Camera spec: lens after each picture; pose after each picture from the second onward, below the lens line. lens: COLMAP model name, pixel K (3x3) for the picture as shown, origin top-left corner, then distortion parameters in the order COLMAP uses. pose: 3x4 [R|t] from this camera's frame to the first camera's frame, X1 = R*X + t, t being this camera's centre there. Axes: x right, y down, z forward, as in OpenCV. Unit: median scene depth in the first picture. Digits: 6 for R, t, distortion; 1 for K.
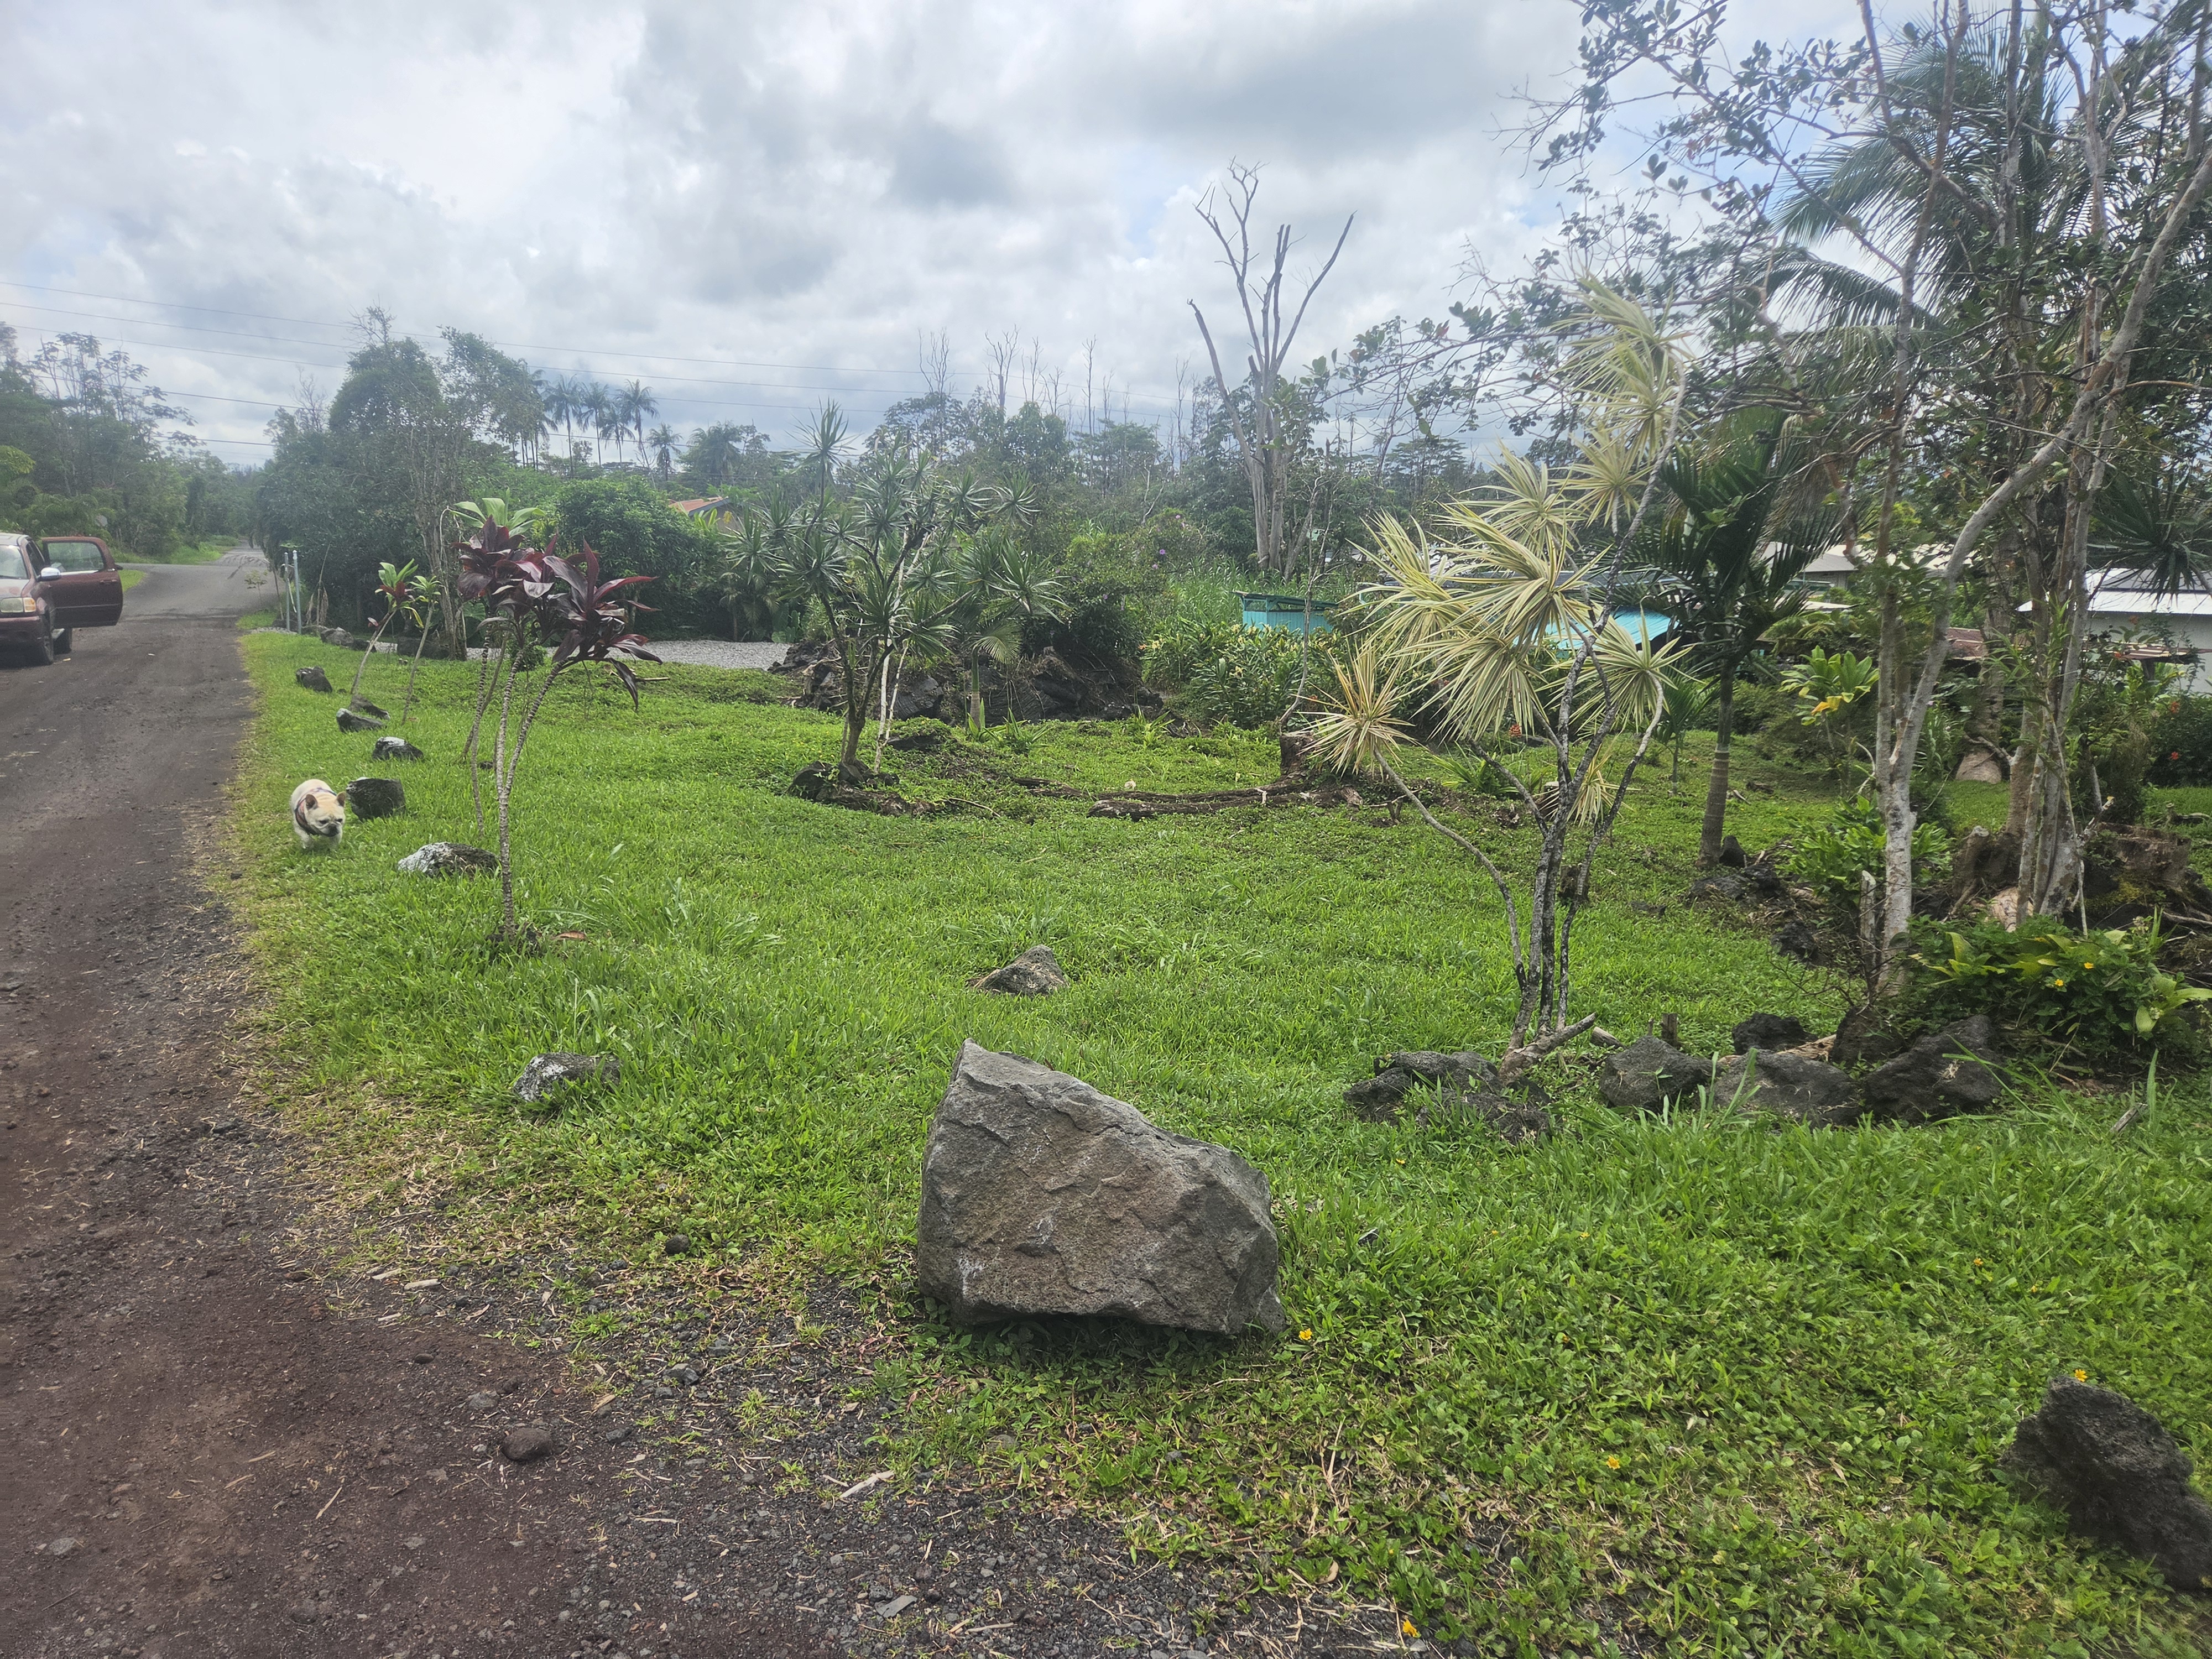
lens RADIAL K [[1465.0, 0, 1106.0], [0, 1465.0, 829.5], [0, 0, 1]] dist [0.063104, -0.038754]
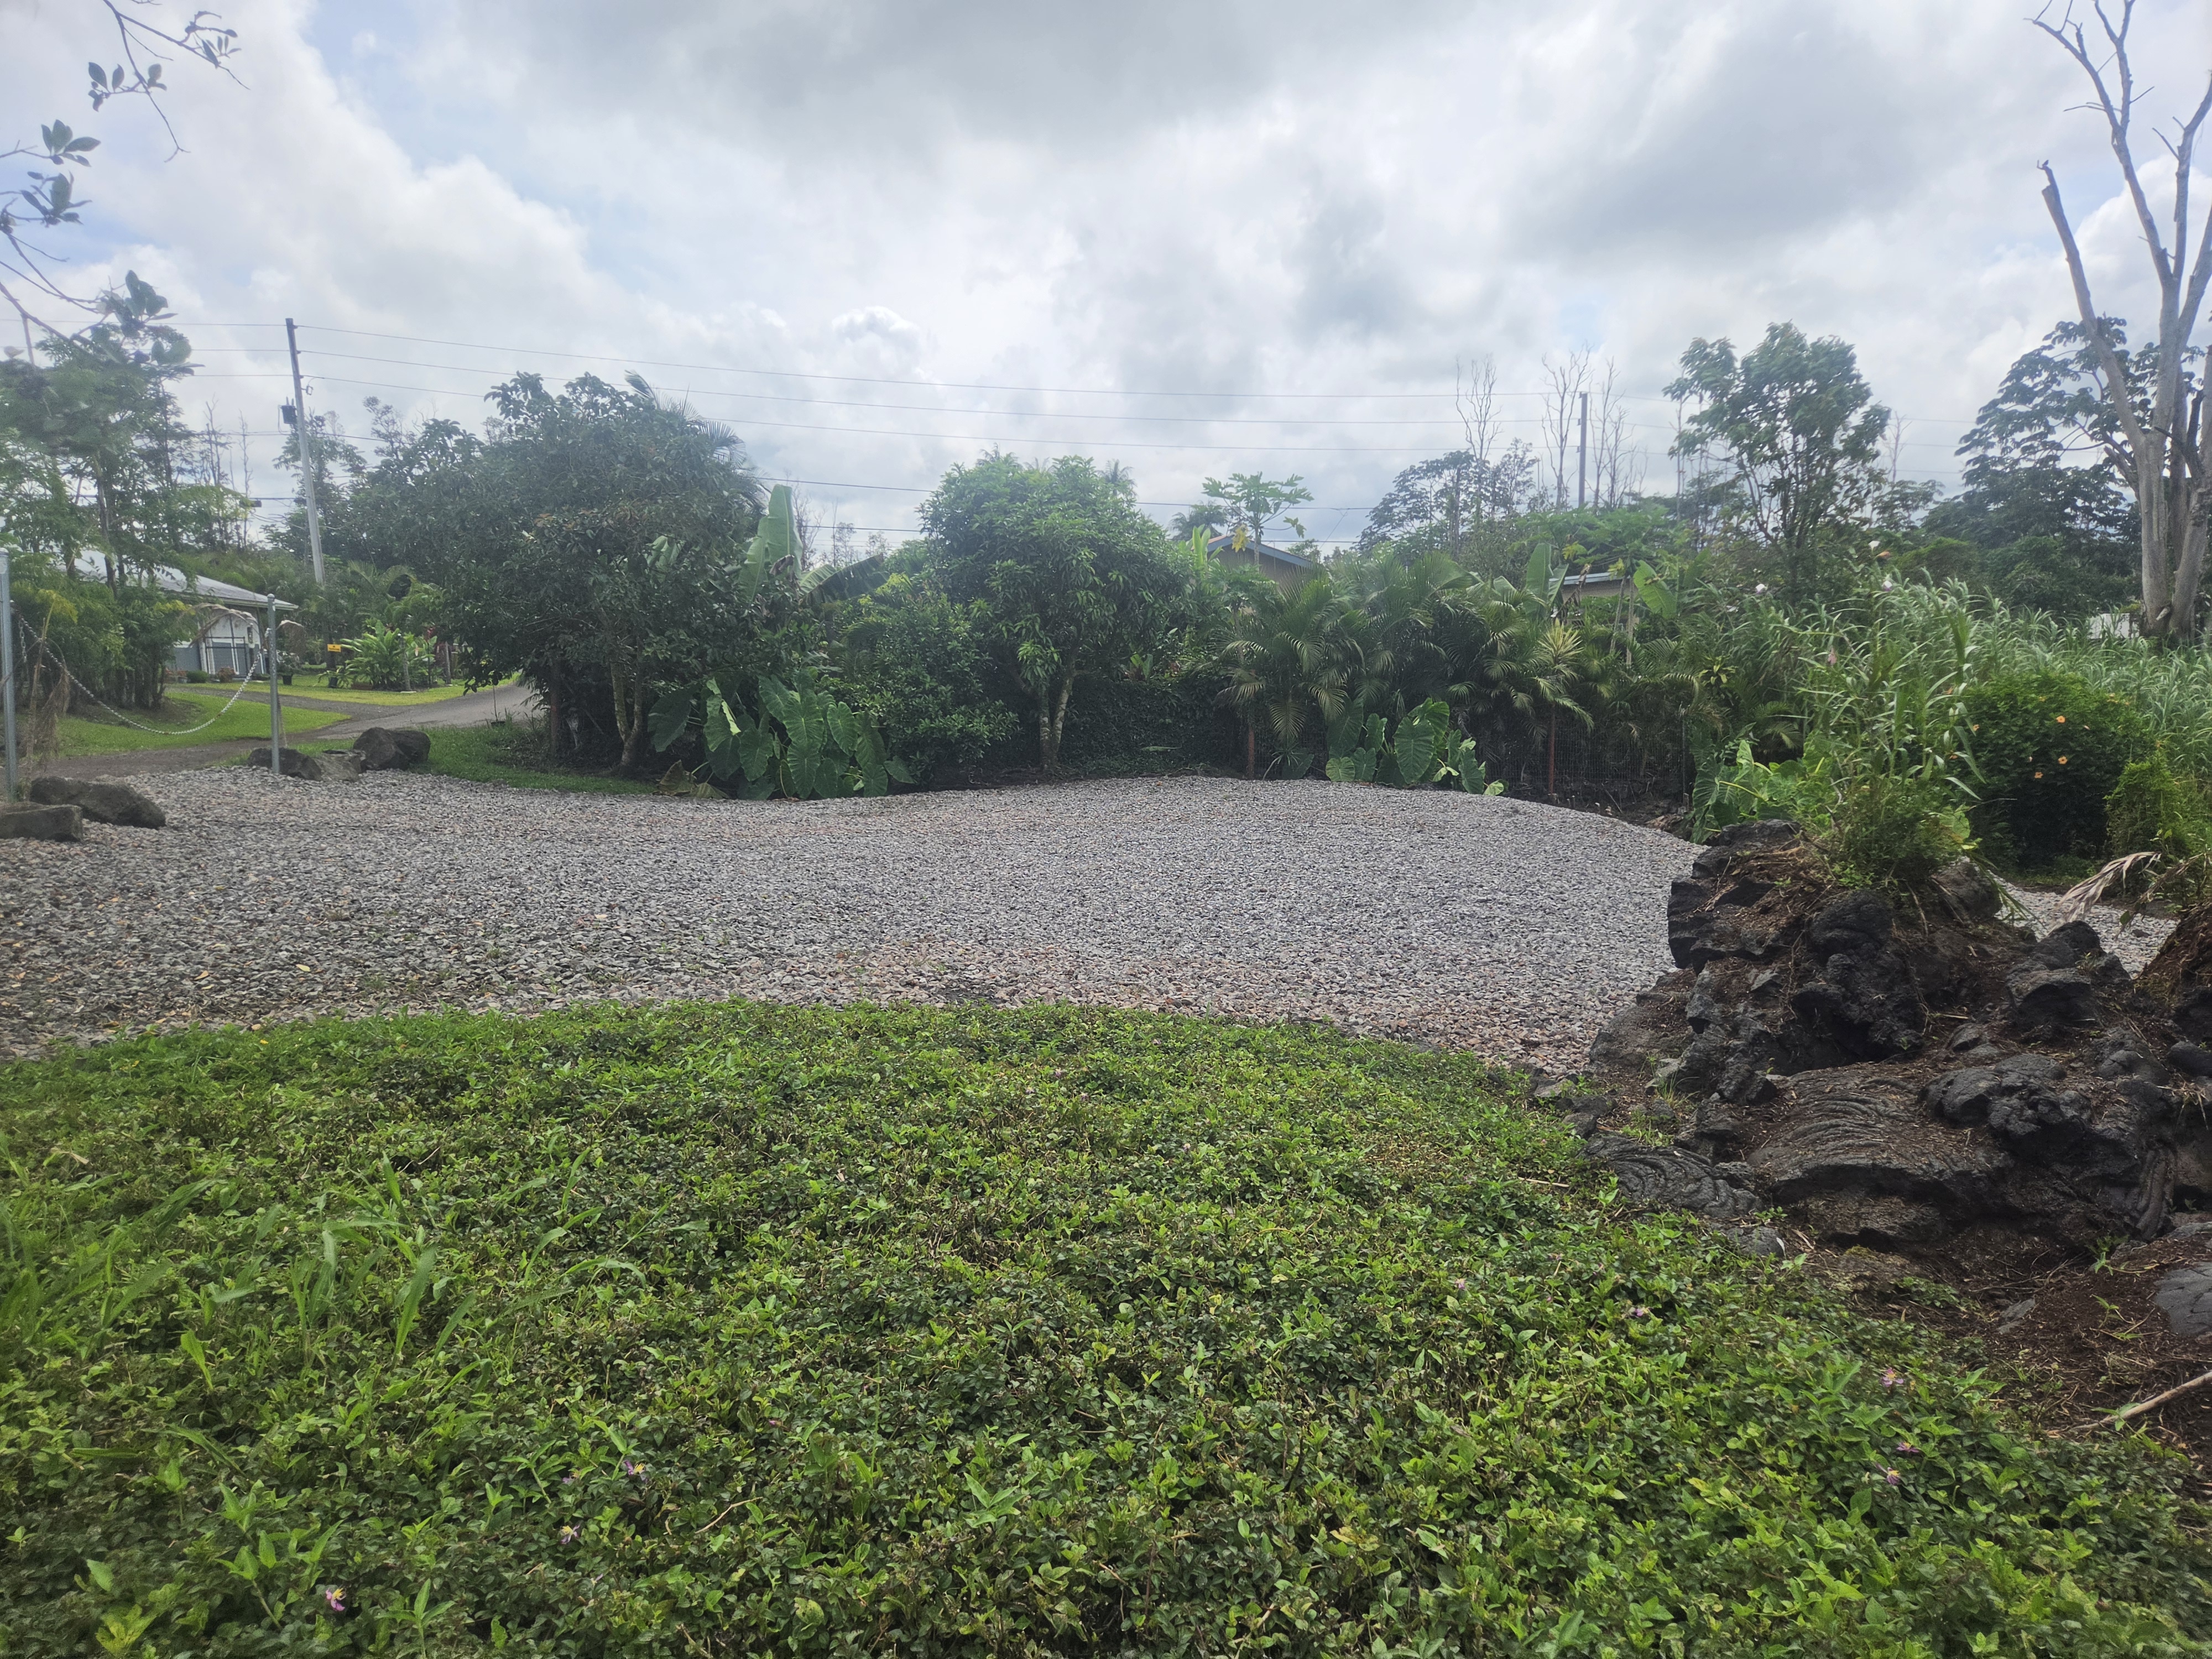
lens RADIAL K [[1449.7, 0, 1128.2], [0, 1449.7, 867.3], [0, 0, 1]] dist [-0.035570, 0.074158]
pose [[0.956459, 0.023257, -0.290939, -0.258197], [-0.035054, 0.998758, -0.035403, -0.136512], [0.289755, 0.044060, 0.956086, 0.907060]]
